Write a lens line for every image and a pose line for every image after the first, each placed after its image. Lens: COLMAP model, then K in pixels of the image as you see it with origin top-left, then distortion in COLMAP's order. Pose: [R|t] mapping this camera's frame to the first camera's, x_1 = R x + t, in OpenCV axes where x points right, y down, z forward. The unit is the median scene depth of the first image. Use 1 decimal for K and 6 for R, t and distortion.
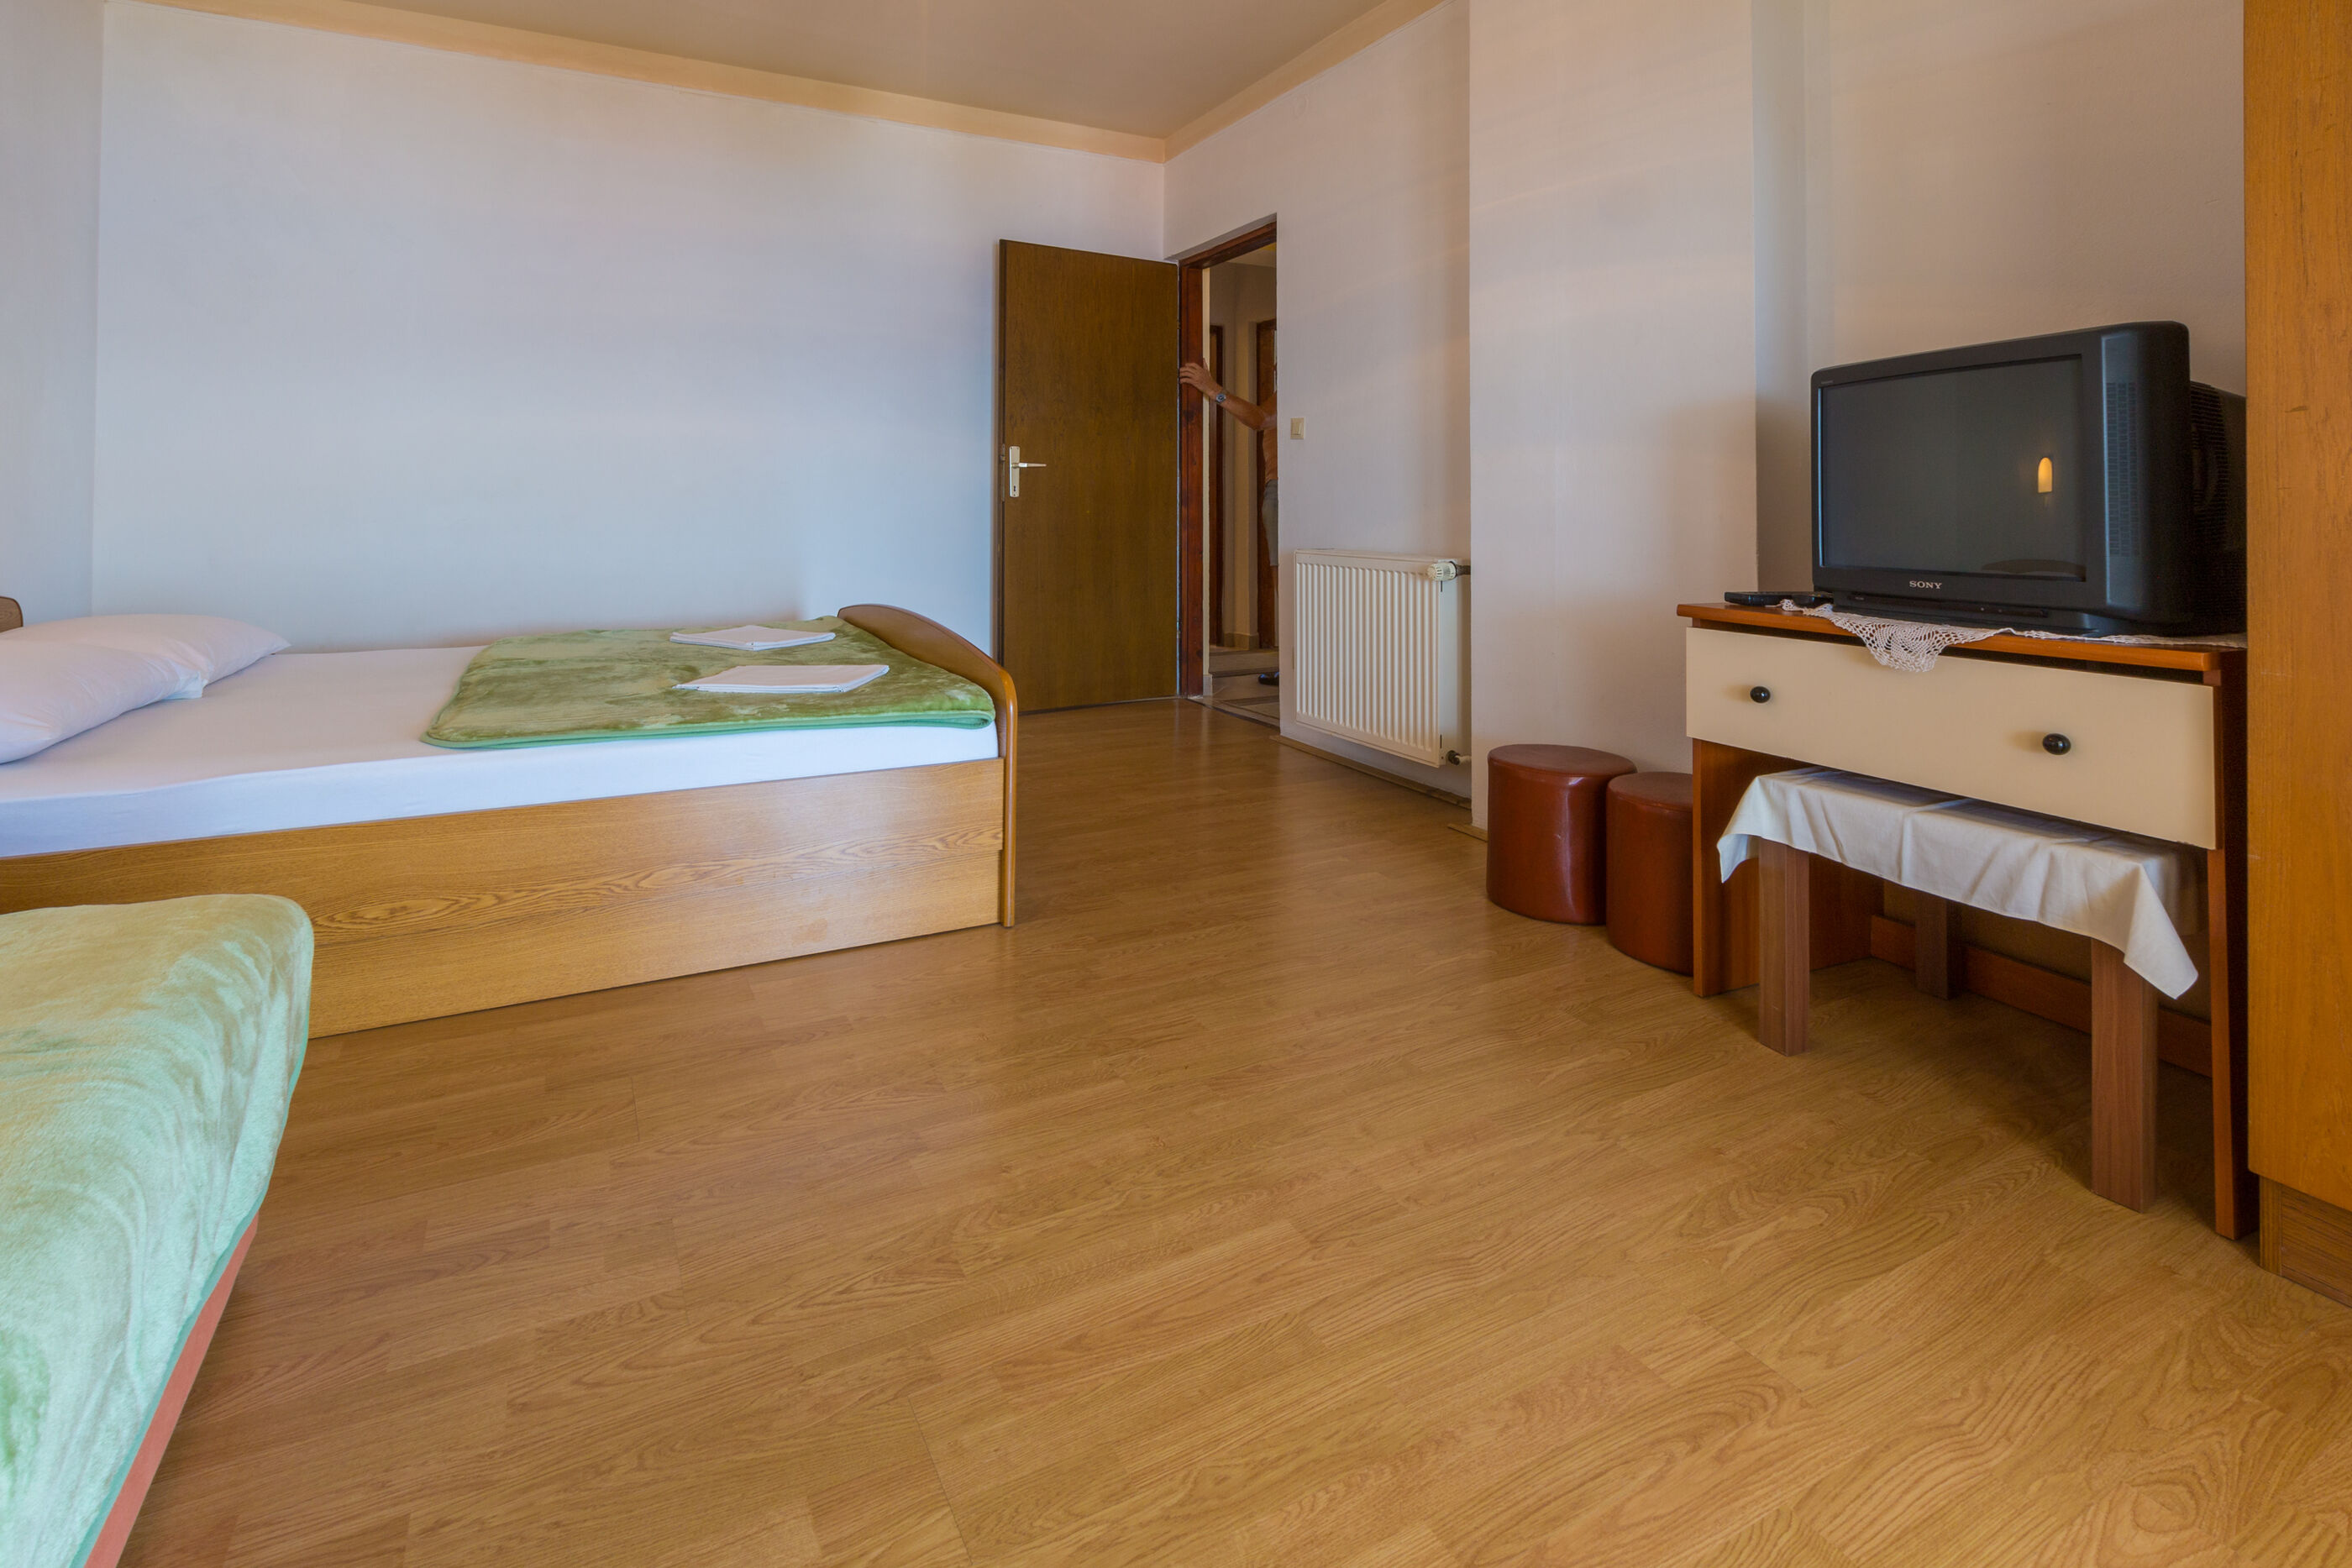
lens RADIAL K [[1113.6, 0, 1129.8], [0, 1113.6, 595.1], [0, 0, 1]] dist [-0.000473, -0.000078]
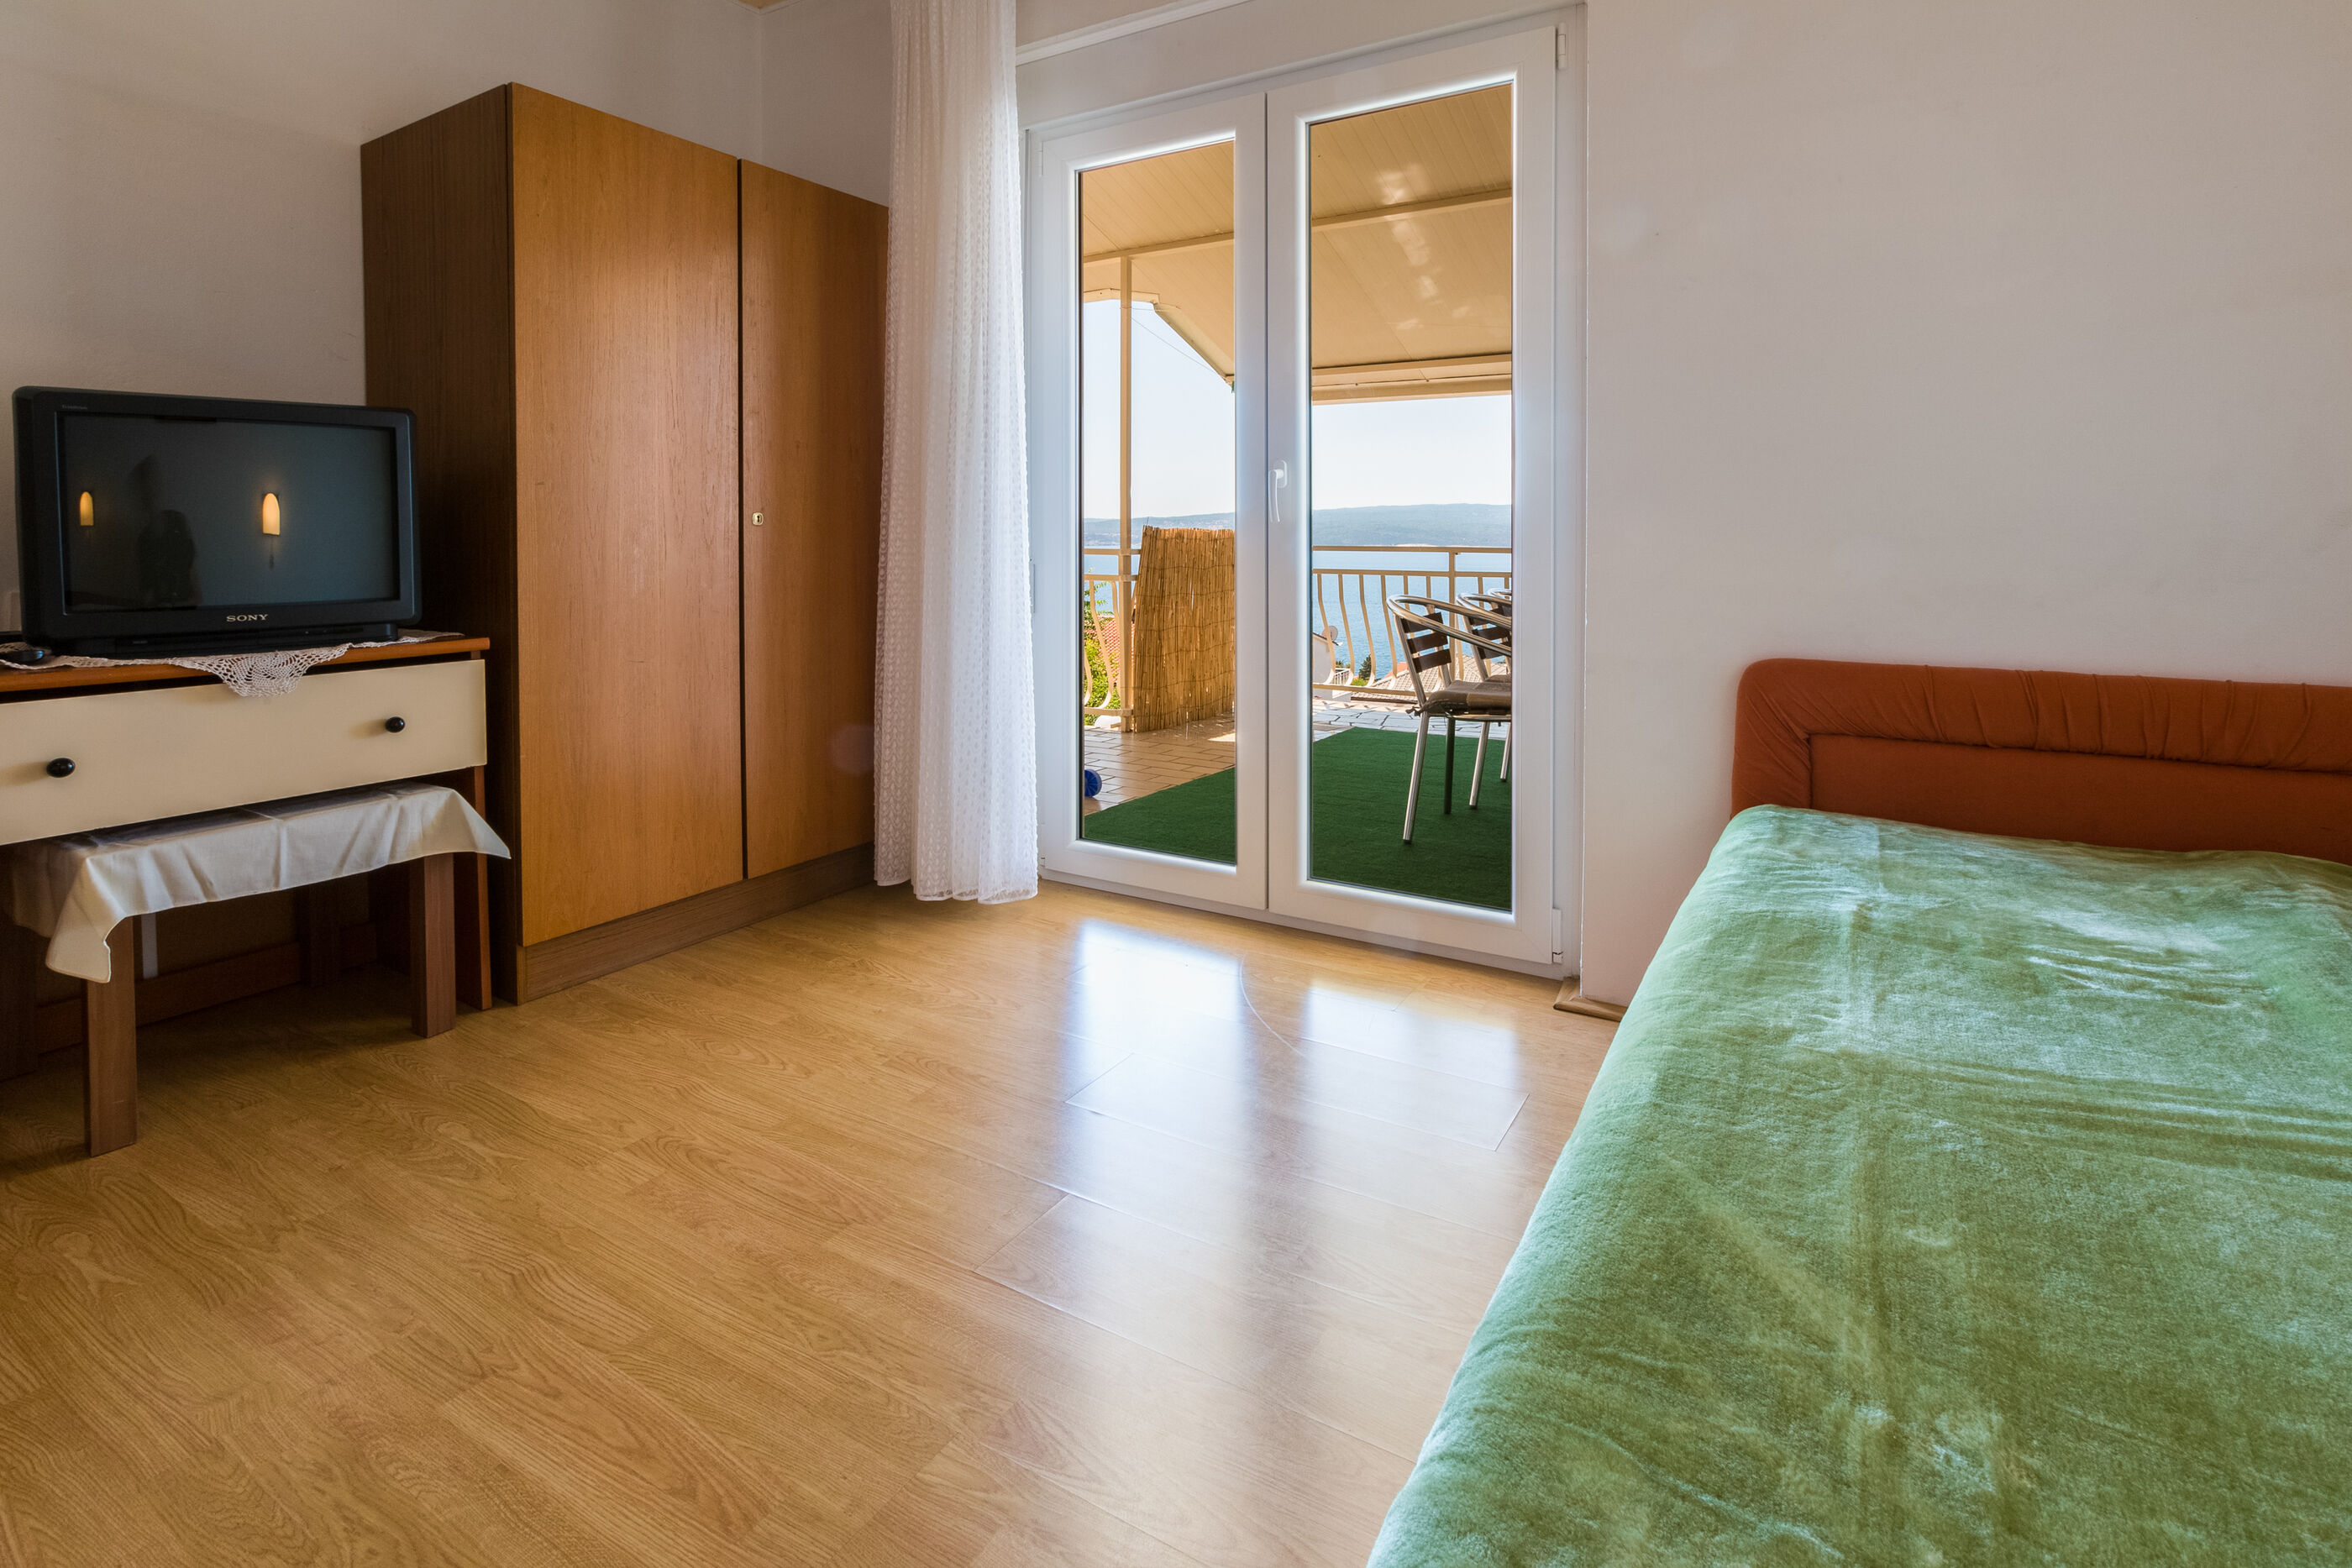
lens RADIAL K [[1082.2, 0, 1184.0], [0, 1082.2, 791.5], [0, 0, 1]] dist [-0.000533, -0.000609]
pose [[-0.522334, -0.198392, 0.829342, -0.780068], [0.071547, 0.958935, 0.274455, -0.080996], [-0.849734, 0.202694, -0.486690, 0.853552]]
